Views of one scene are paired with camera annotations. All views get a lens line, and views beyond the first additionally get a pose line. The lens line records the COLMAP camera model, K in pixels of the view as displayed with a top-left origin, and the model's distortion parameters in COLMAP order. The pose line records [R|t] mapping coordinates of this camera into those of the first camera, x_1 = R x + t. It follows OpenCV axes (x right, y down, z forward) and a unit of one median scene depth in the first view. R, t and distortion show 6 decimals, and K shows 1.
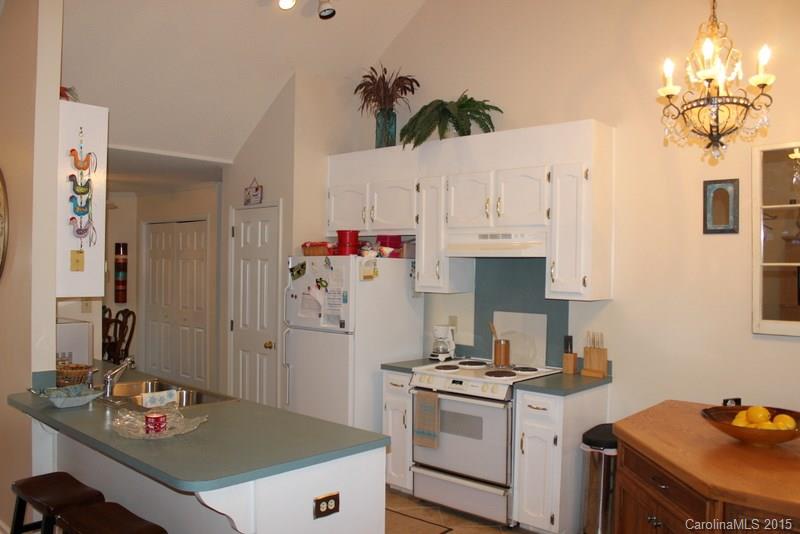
lens RADIAL K [[685.4, 0, 400.0], [0, 685.4, 267.0], [0, 0, 1]] dist [-0.152748, 0.129996]
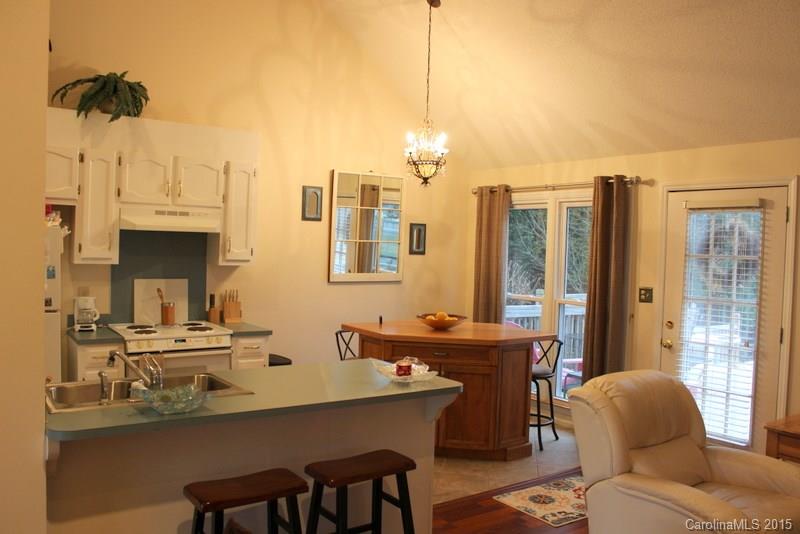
lens RADIAL K [[685.4, 0, 400.0], [0, 685.4, 267.0], [0, 0, 1]] dist [-0.152748, 0.129996]
pose [[0.220618, -0.039097, 0.974576, -0.929326], [-0.026499, 0.998587, 0.046059, -0.017888], [-0.975000, -0.035987, 0.219270, 0.386403]]
